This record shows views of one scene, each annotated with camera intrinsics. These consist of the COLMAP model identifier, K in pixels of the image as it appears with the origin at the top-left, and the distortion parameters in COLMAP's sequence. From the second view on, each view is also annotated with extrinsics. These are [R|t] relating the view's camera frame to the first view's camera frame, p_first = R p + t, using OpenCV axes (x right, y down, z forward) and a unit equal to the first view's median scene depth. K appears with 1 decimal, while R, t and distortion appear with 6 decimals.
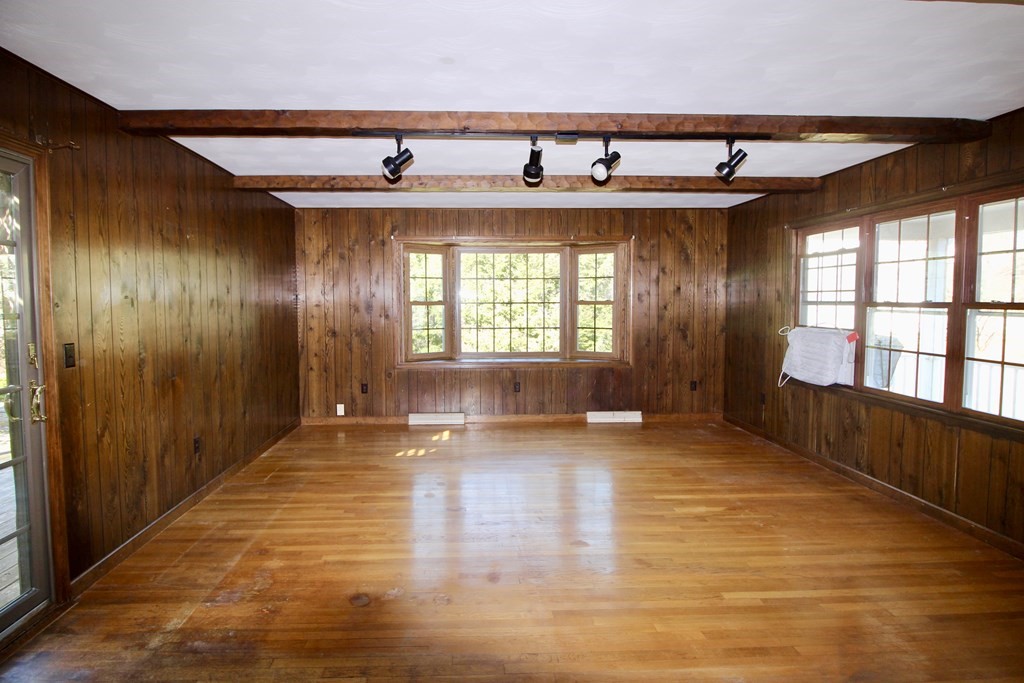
lens RADIAL K [[476.9, 0, 515.8], [0, 476.9, 336.9], [0, 0, 1]] dist [-0.016799, -0.001302]
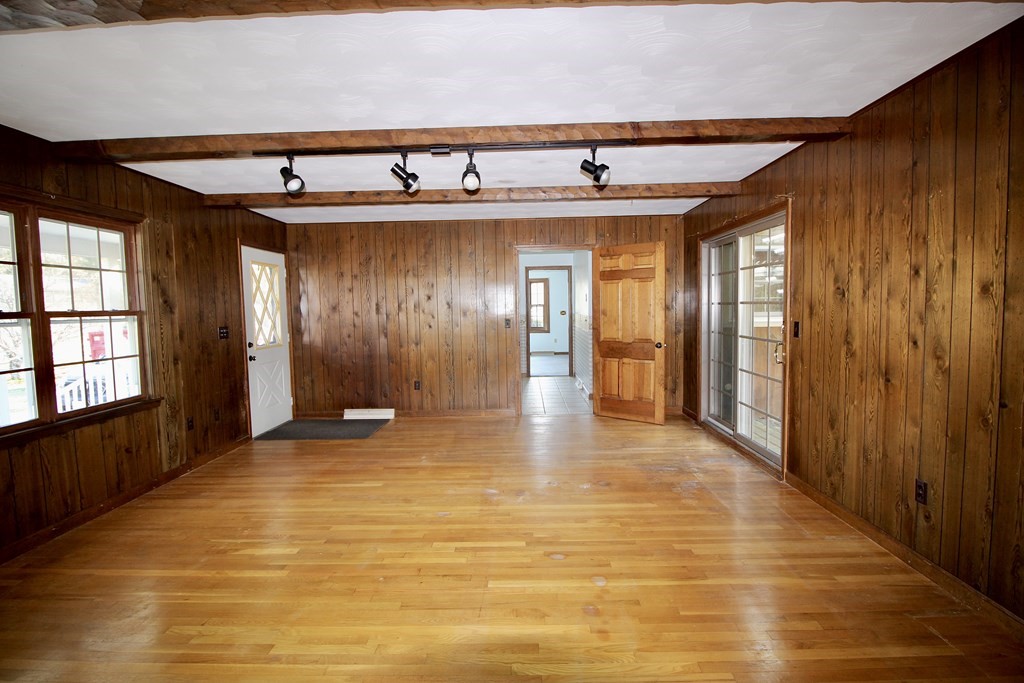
lens RADIAL K [[476.9, 0, 515.8], [0, 476.9, 336.9], [0, 0, 1]] dist [-0.016799, -0.001302]
pose [[-0.992384, 0.014736, 0.122298, -0.189029], [0.031806, 0.989806, 0.138822, -0.140467], [-0.119005, 0.141654, -0.982737, 2.056441]]
